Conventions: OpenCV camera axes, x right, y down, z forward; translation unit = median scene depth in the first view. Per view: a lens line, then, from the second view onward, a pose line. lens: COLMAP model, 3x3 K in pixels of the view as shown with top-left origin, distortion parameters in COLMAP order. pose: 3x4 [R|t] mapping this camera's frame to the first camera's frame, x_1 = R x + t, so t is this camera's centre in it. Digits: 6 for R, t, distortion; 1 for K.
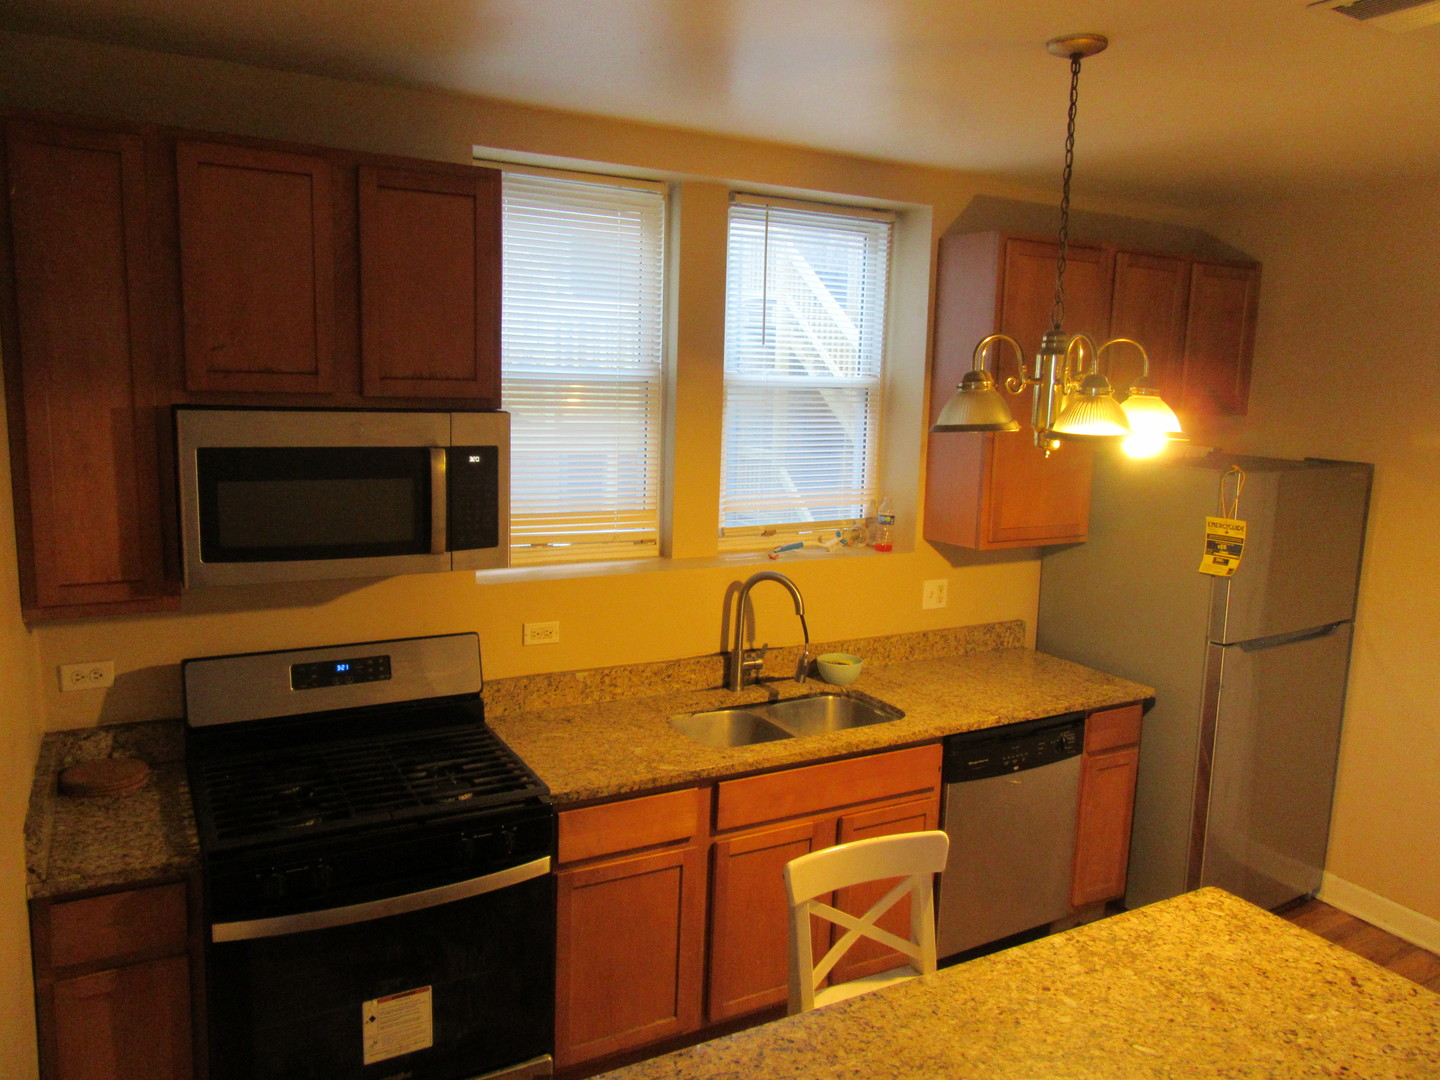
lens RADIAL K [[1066.7, 0, 720.0], [0, 1066.7, 540.0], [0, 0, 1]] dist [-0.008019, 0.012826]
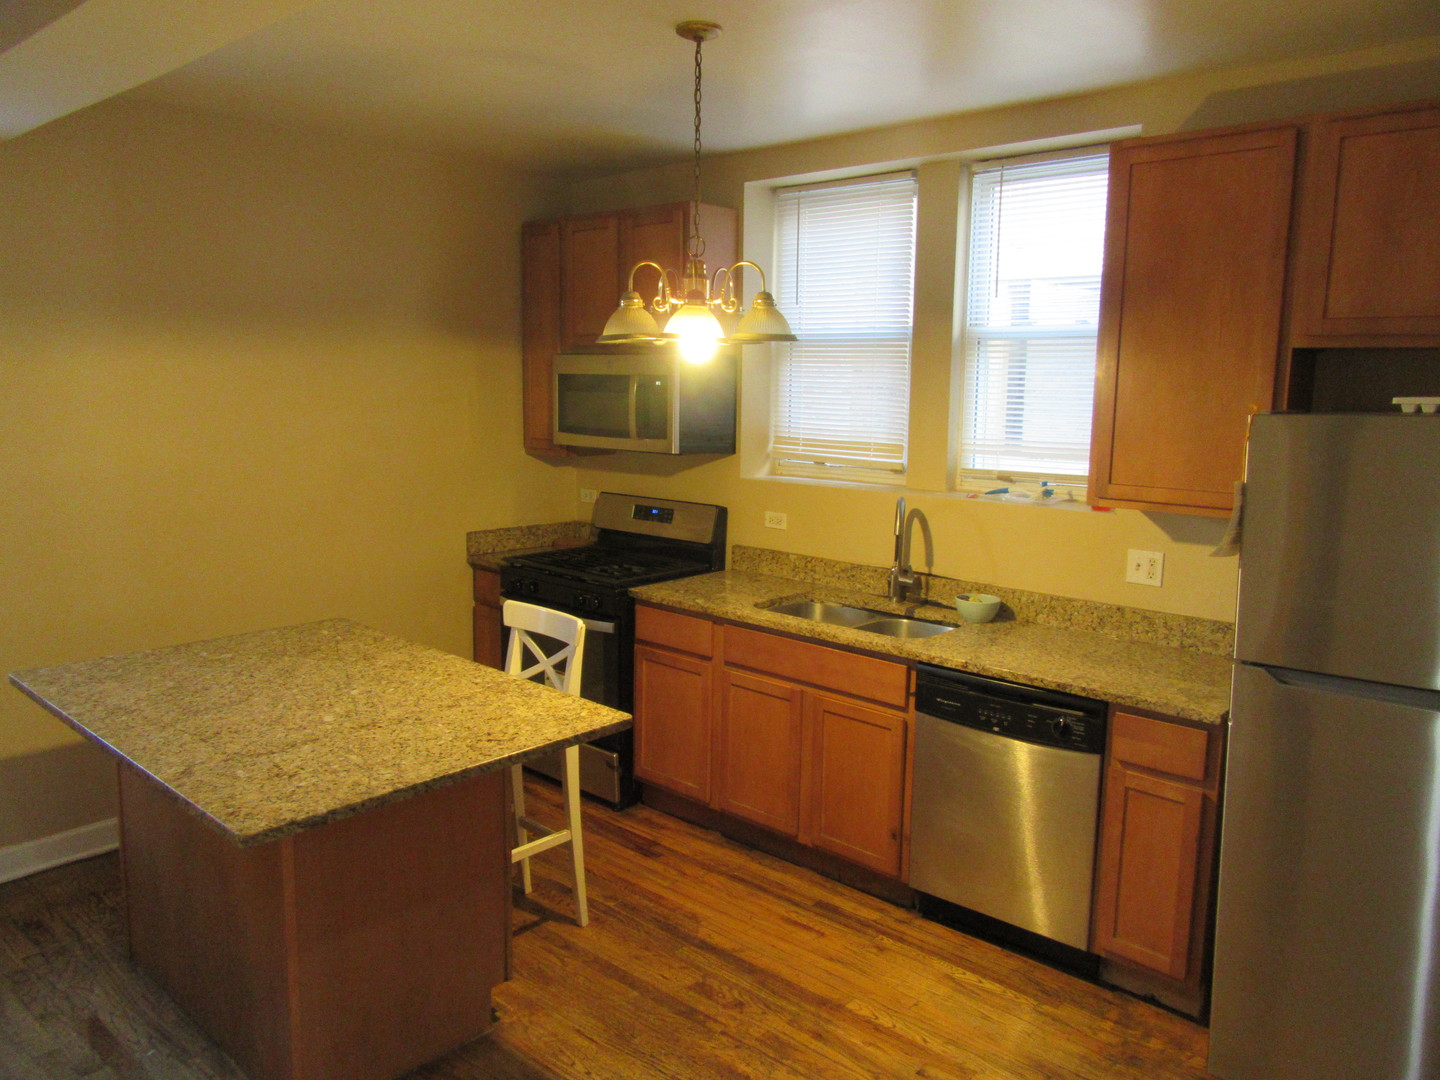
lens RADIAL K [[1066.7, 0, 720.0], [0, 1066.7, 540.0], [0, 0, 1]] dist [-0.008019, 0.012826]
pose [[0.320203, 0.119731, -0.939752, 1.051712], [-0.151614, 0.985672, 0.073922, 0.019562], [0.935138, 0.118810, 0.333768, 0.444175]]
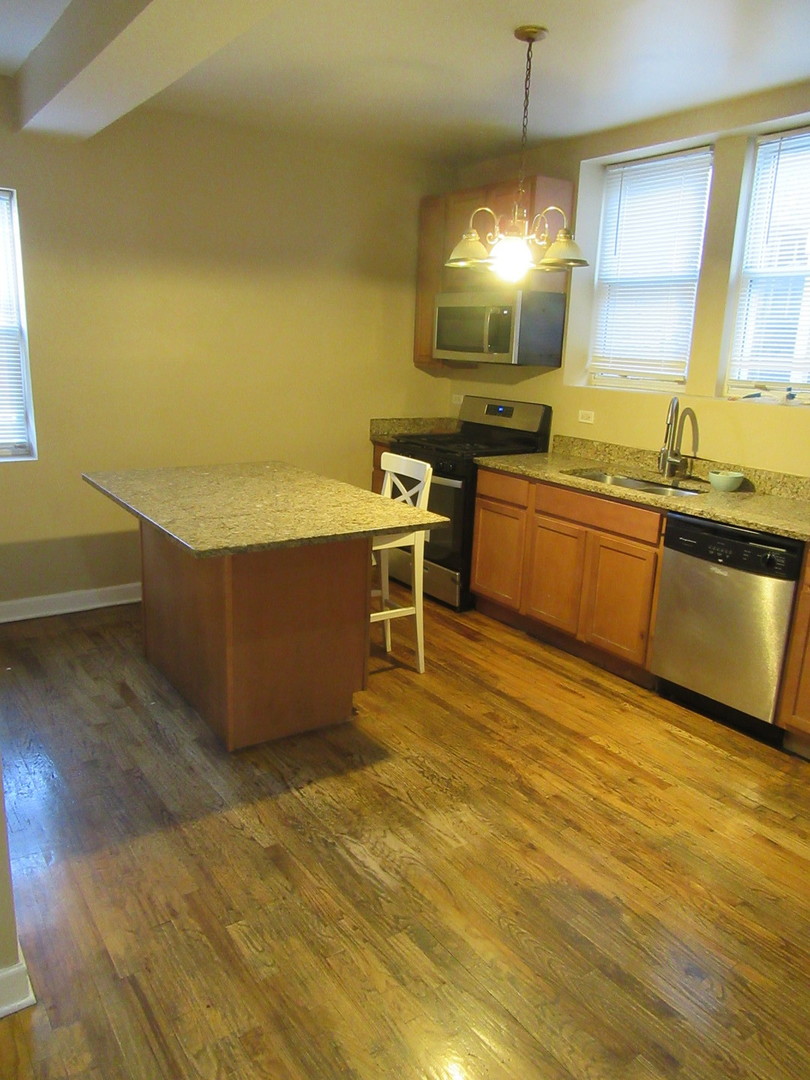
lens RADIAL K [[800.0, 0, 405.0], [0, 800.0, 540.0], [0, 0, 1]] dist [-0.008019, 0.012826]
pose [[0.095541, 0.219160, -0.971000, 1.161414], [-0.187538, 0.961957, 0.198666, 0.071361], [0.977600, 0.163119, 0.133007, 0.499414]]
